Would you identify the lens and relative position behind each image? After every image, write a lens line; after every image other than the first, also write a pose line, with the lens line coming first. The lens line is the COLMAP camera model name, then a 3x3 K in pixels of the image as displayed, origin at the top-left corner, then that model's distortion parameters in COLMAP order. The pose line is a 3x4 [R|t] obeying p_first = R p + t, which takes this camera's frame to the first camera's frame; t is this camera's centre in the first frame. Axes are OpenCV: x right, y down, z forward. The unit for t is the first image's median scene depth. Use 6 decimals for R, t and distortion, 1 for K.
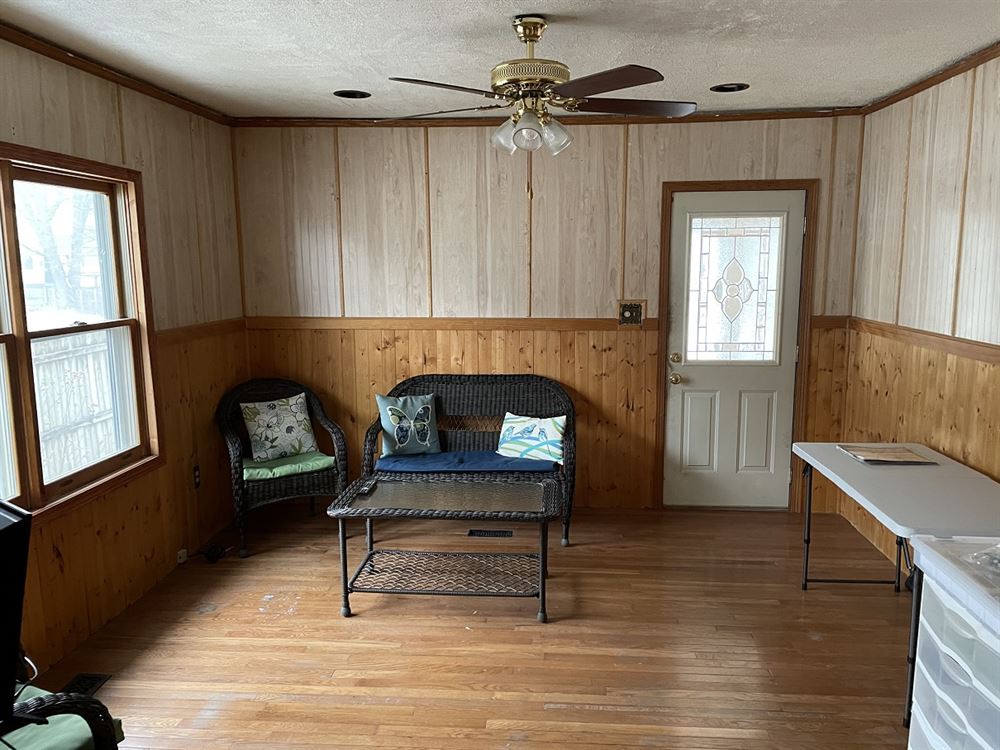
lens RADIAL K [[768.4, 0, 499.7], [0, 768.4, 370.1], [0, 0, 1]] dist [0.104732, -0.006860]
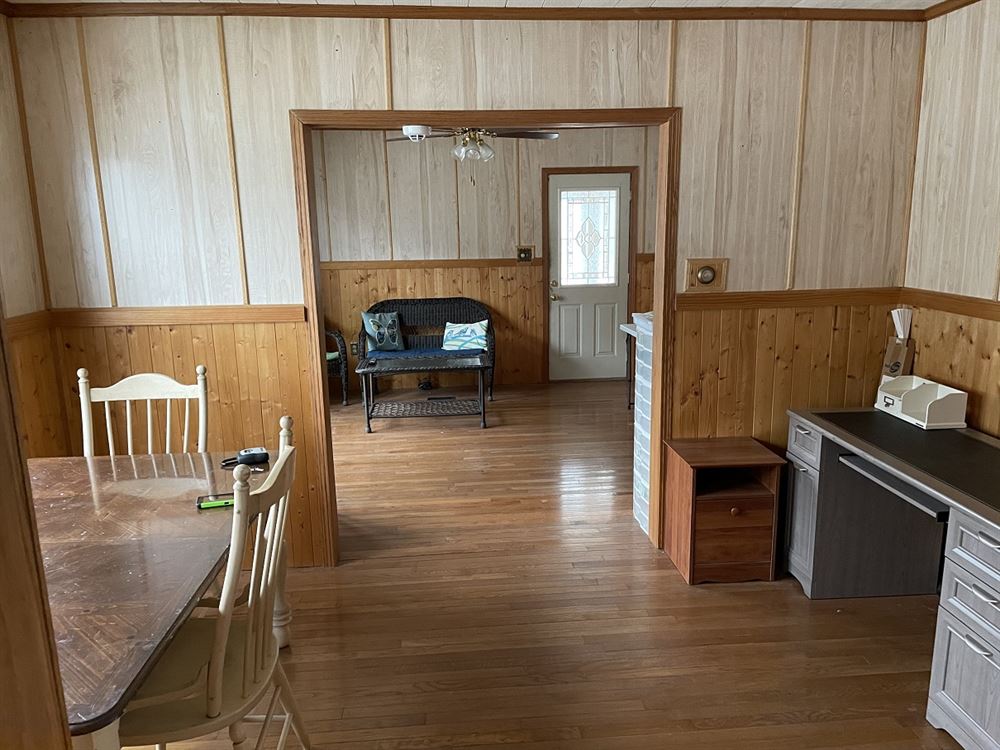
lens RADIAL K [[768.4, 0, 504.8], [0, 768.4, 375.6], [0, 0, 1]] dist [0.104732, -0.006860]
pose [[0.987419, -0.045741, 0.151364, -0.112268], [0.037750, 0.997759, 0.055251, 0.079927], [-0.153552, -0.048842, 0.986933, -0.516853]]
